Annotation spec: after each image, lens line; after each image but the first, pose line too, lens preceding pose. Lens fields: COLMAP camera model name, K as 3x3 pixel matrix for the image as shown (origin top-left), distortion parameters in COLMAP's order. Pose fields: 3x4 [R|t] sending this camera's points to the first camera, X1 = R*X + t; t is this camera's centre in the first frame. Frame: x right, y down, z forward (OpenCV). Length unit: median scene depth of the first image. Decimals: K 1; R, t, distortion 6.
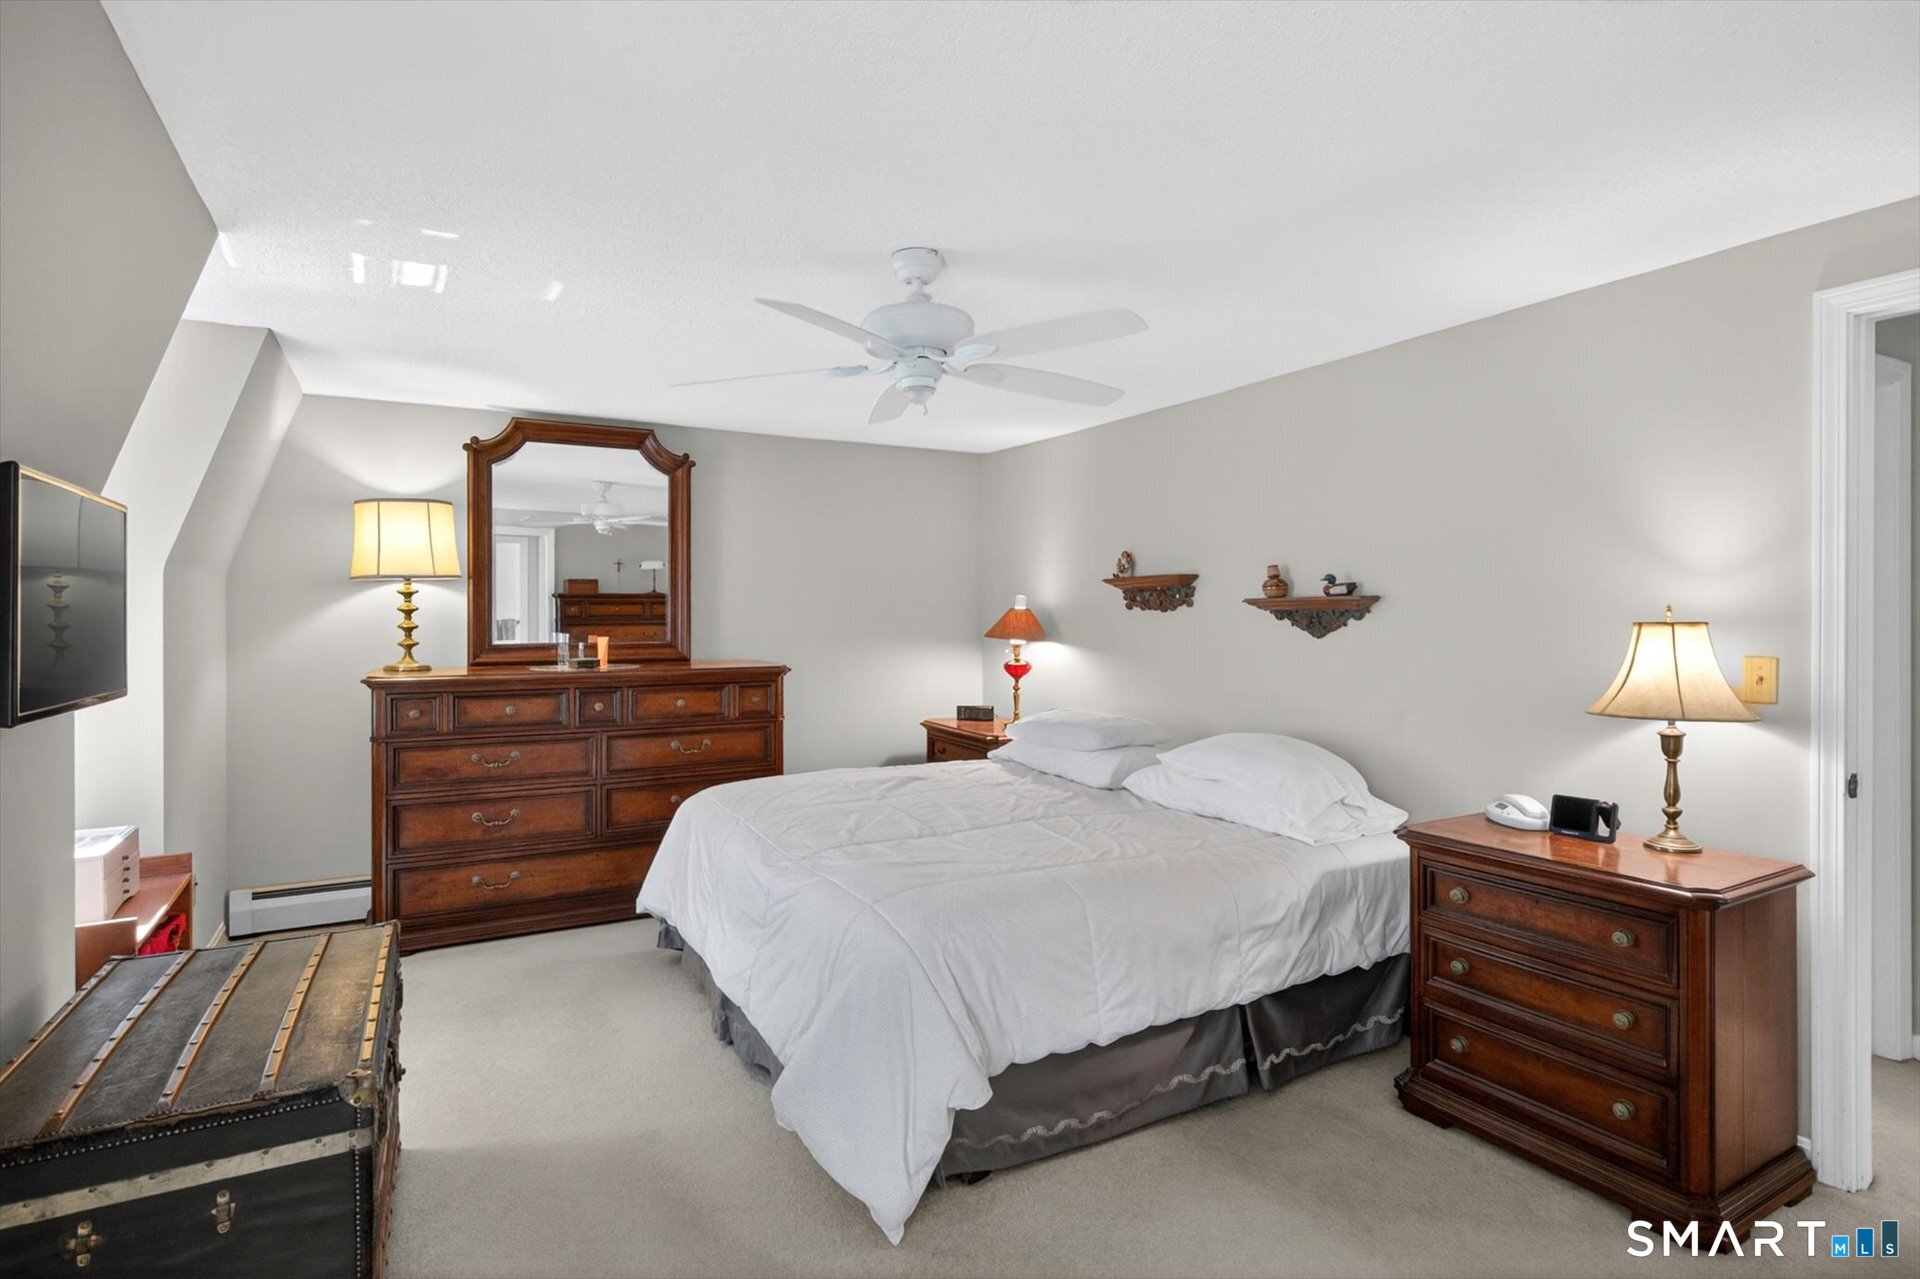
lens RADIAL K [[970.0, 0, 968.6], [0, 970.0, 629.3], [0, 0, 1]] dist [0.006073, -0.002985]
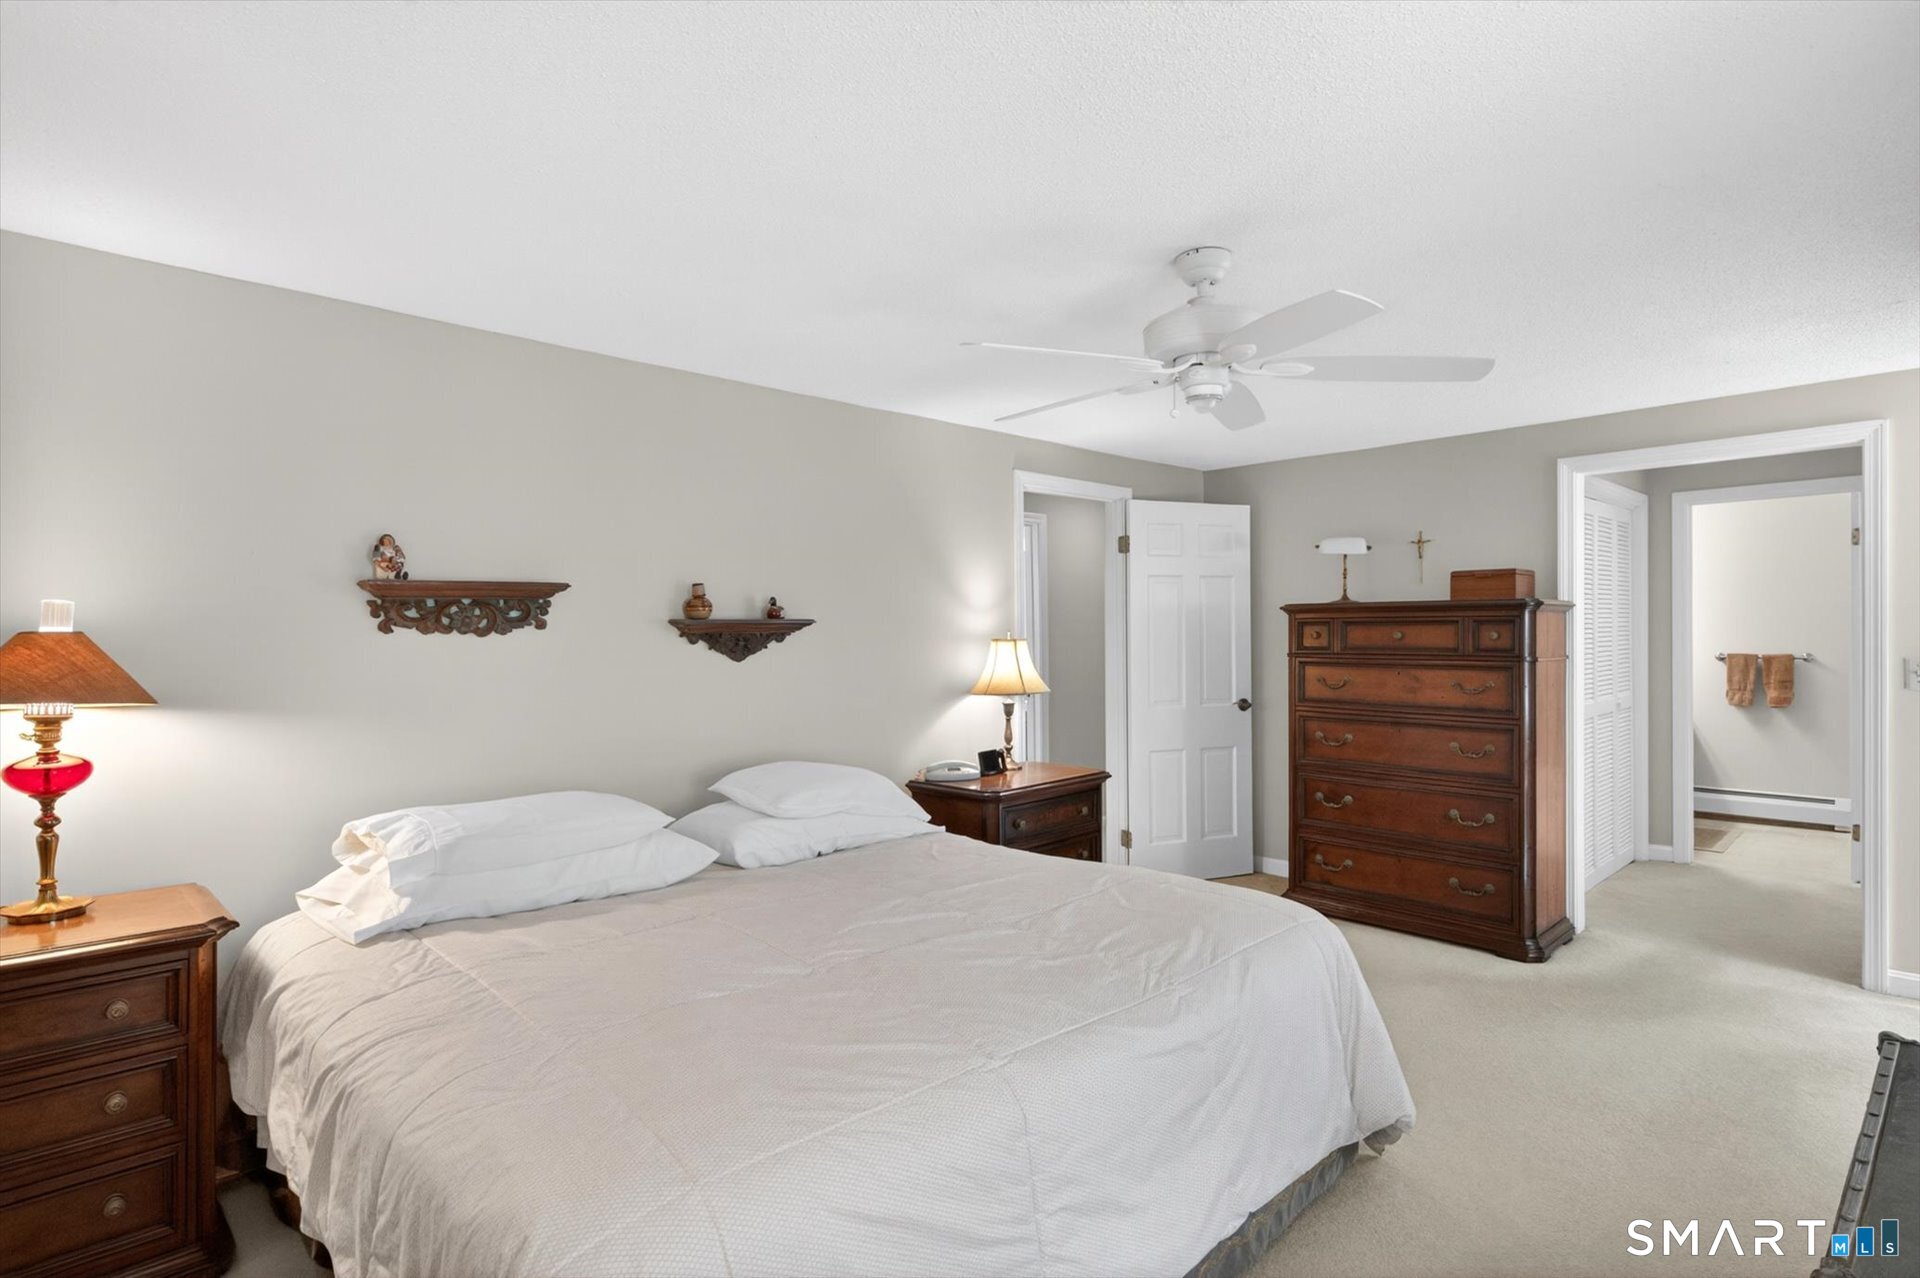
lens RADIAL K [[924.4, 0, 969.8], [0, 924.4, 634.9], [0, 0, 1]] dist [0.002998, 0.000148]
pose [[-0.224031, -0.001813, 0.974580, -0.516158], [0.022261, 0.999728, 0.006977, -0.016472], [-0.974328, 0.023258, -0.223929, 0.847020]]
